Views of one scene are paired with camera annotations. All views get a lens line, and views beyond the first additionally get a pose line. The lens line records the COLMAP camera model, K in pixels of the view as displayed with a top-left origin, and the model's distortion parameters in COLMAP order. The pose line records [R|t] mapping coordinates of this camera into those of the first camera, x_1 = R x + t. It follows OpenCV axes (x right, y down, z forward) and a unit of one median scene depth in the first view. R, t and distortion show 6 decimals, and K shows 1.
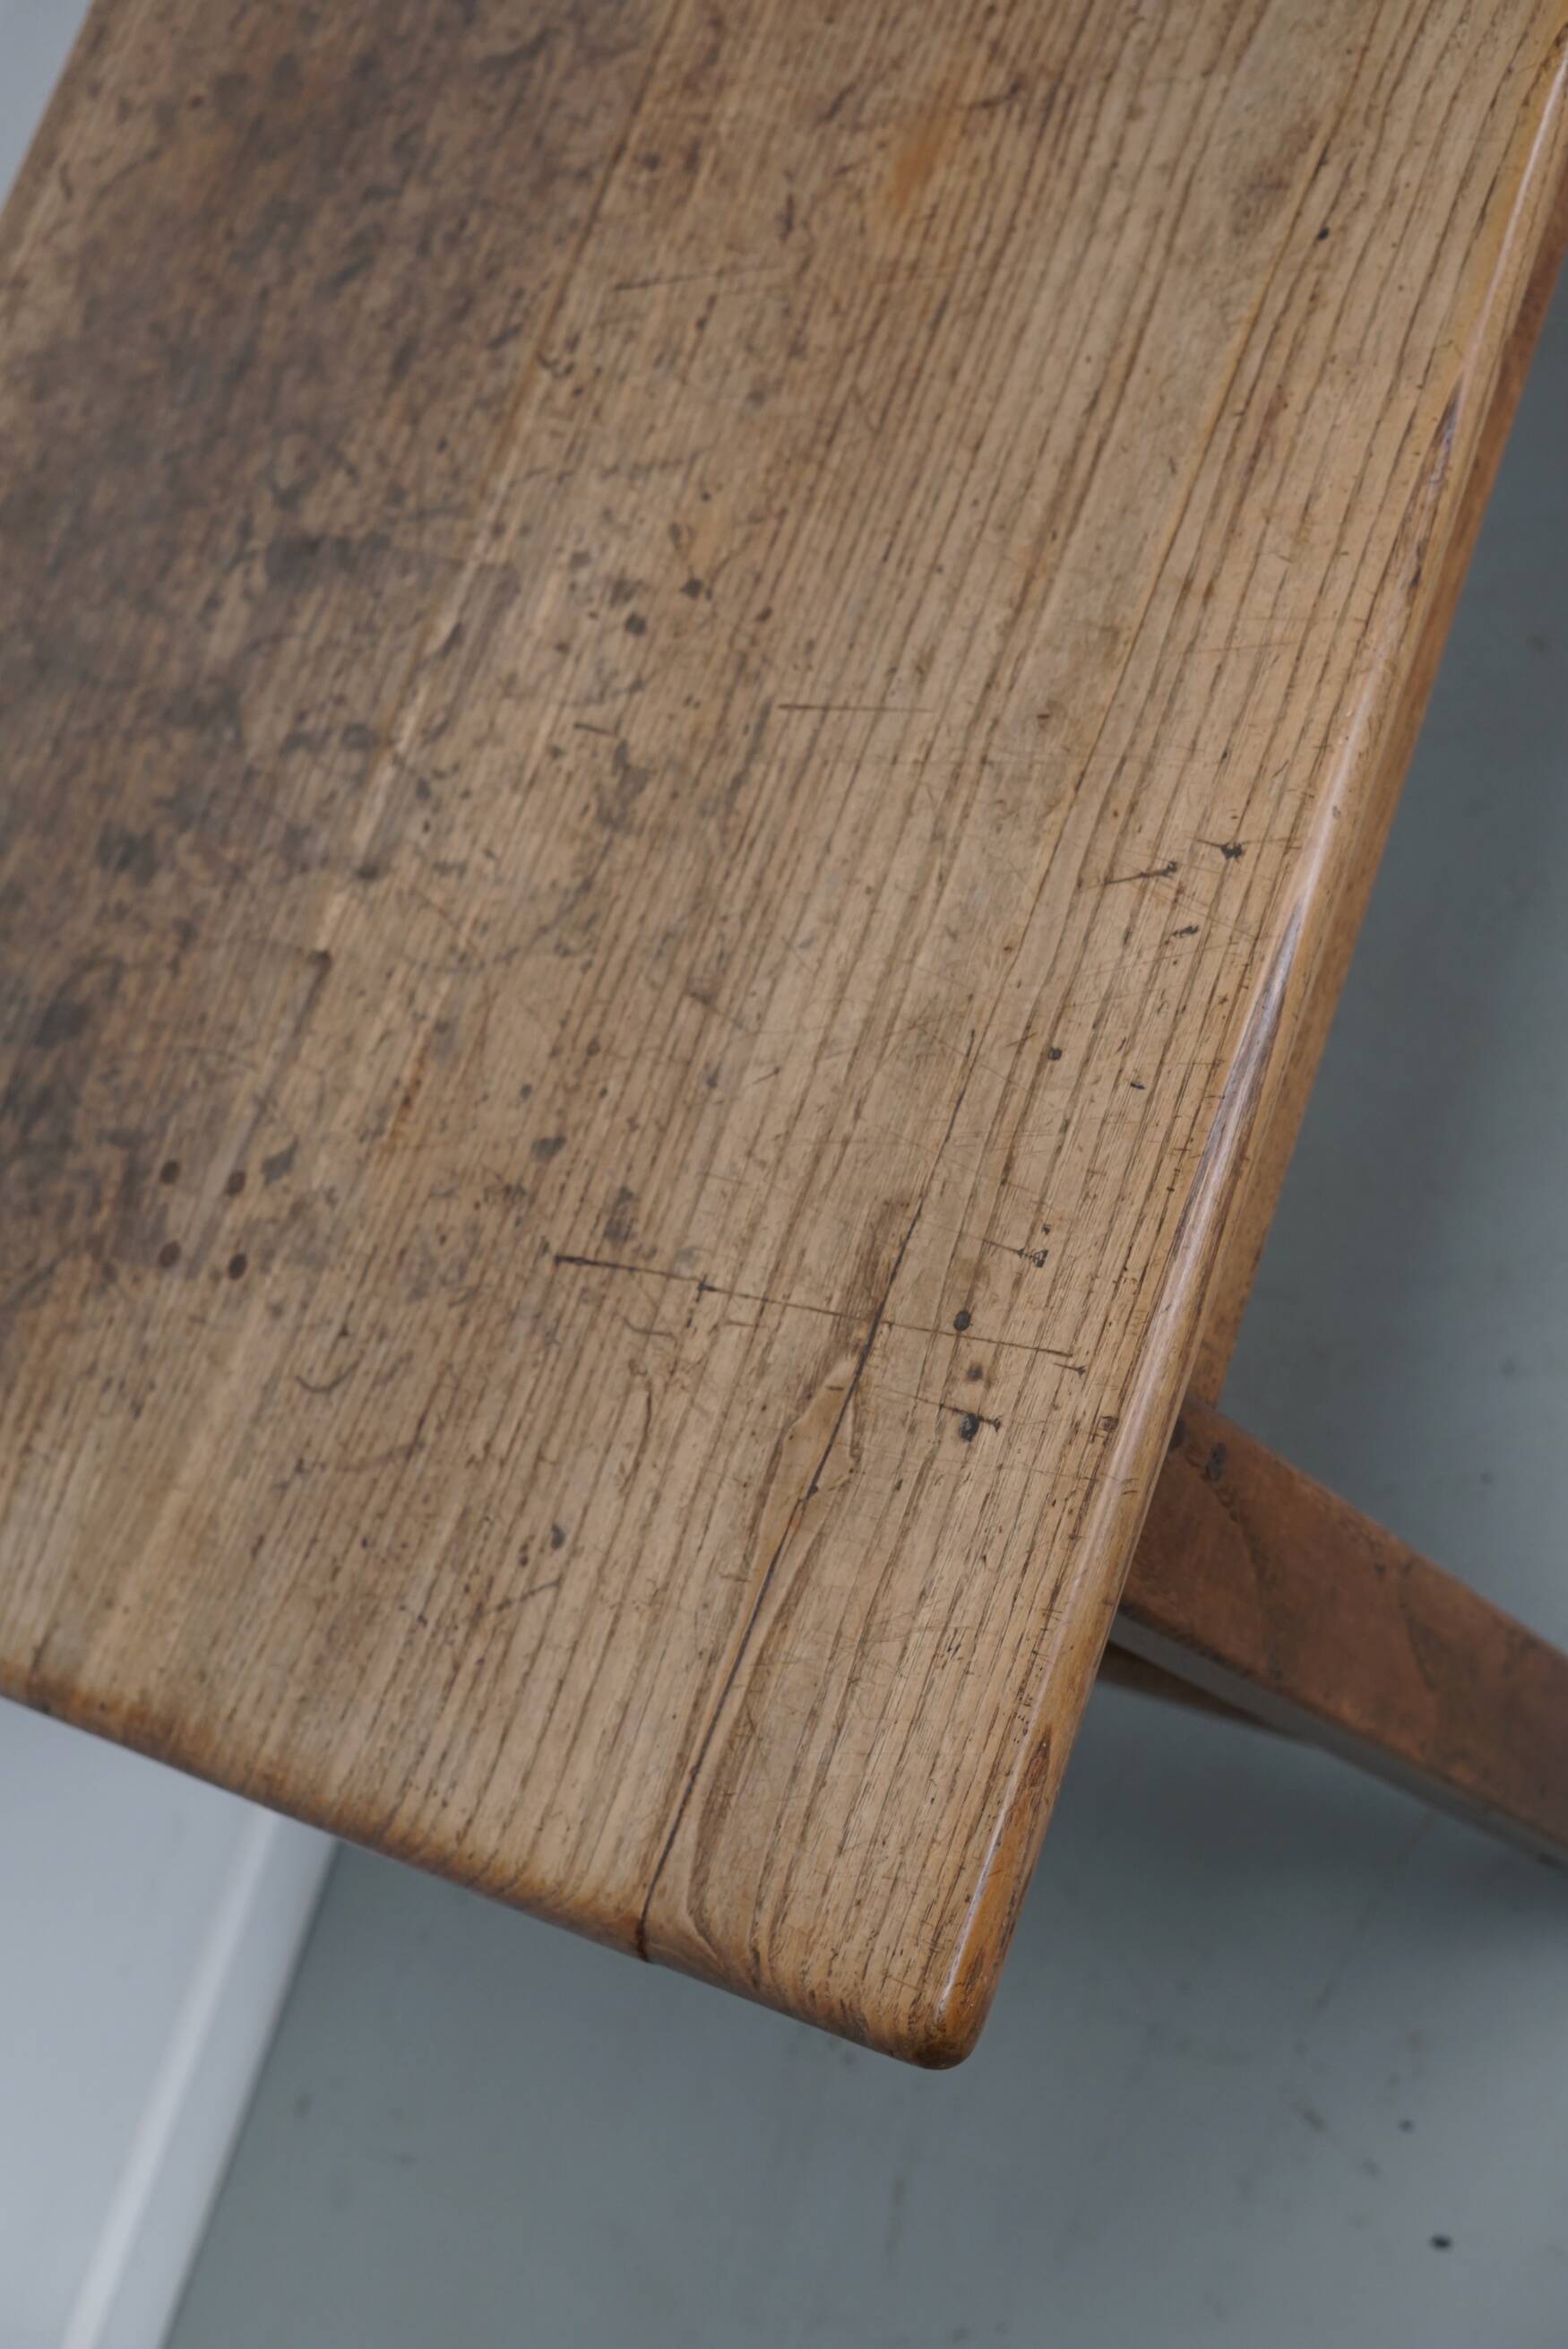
lens RADIAL K [[3012.7, 0, 784.0], [0, 3012.7, 1174.5], [0, 0, 1]] dist [-0.155598, 0.330959]
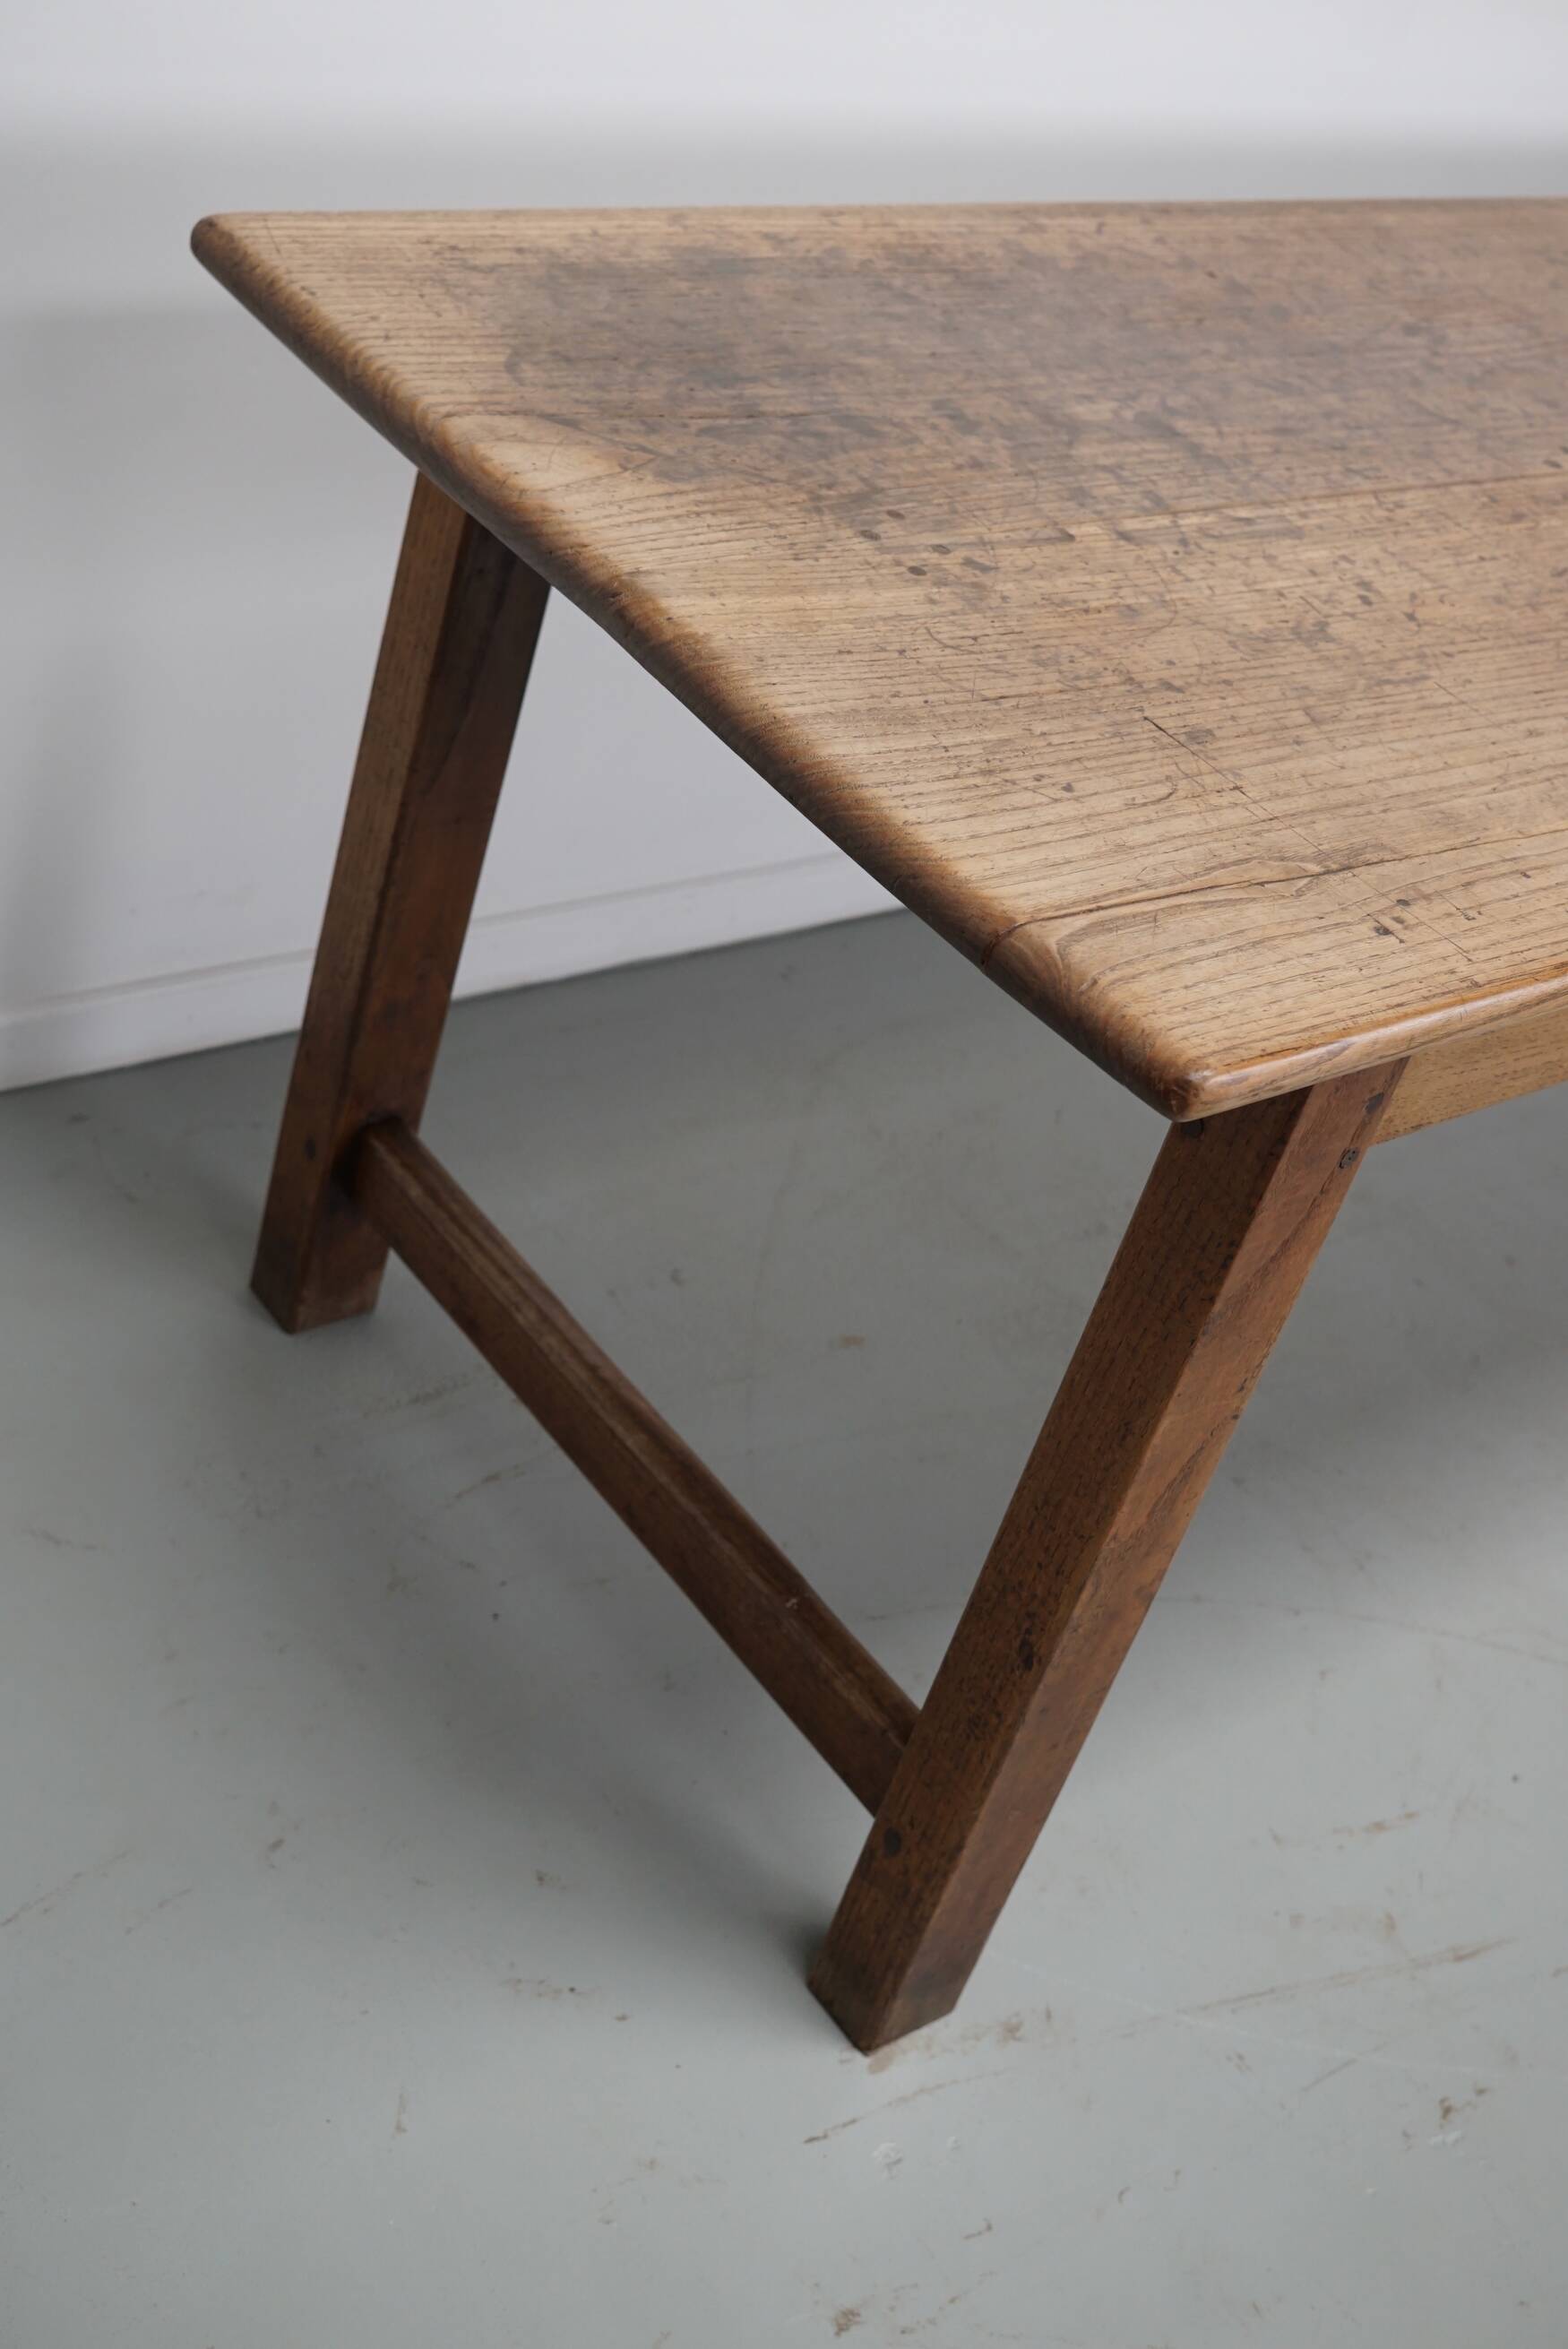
lens RADIAL K [[2985.3, 0, 784.0], [0, 2985.3, 1174.5], [0, 0, 1]] dist [-0.113963, 0.111035]
pose [[0.578641, 0.811239, 0.084053, -0.115451], [-0.708512, 0.551046, -0.440861, 0.866277], [-0.403961, 0.195548, 0.893631, -0.130556]]
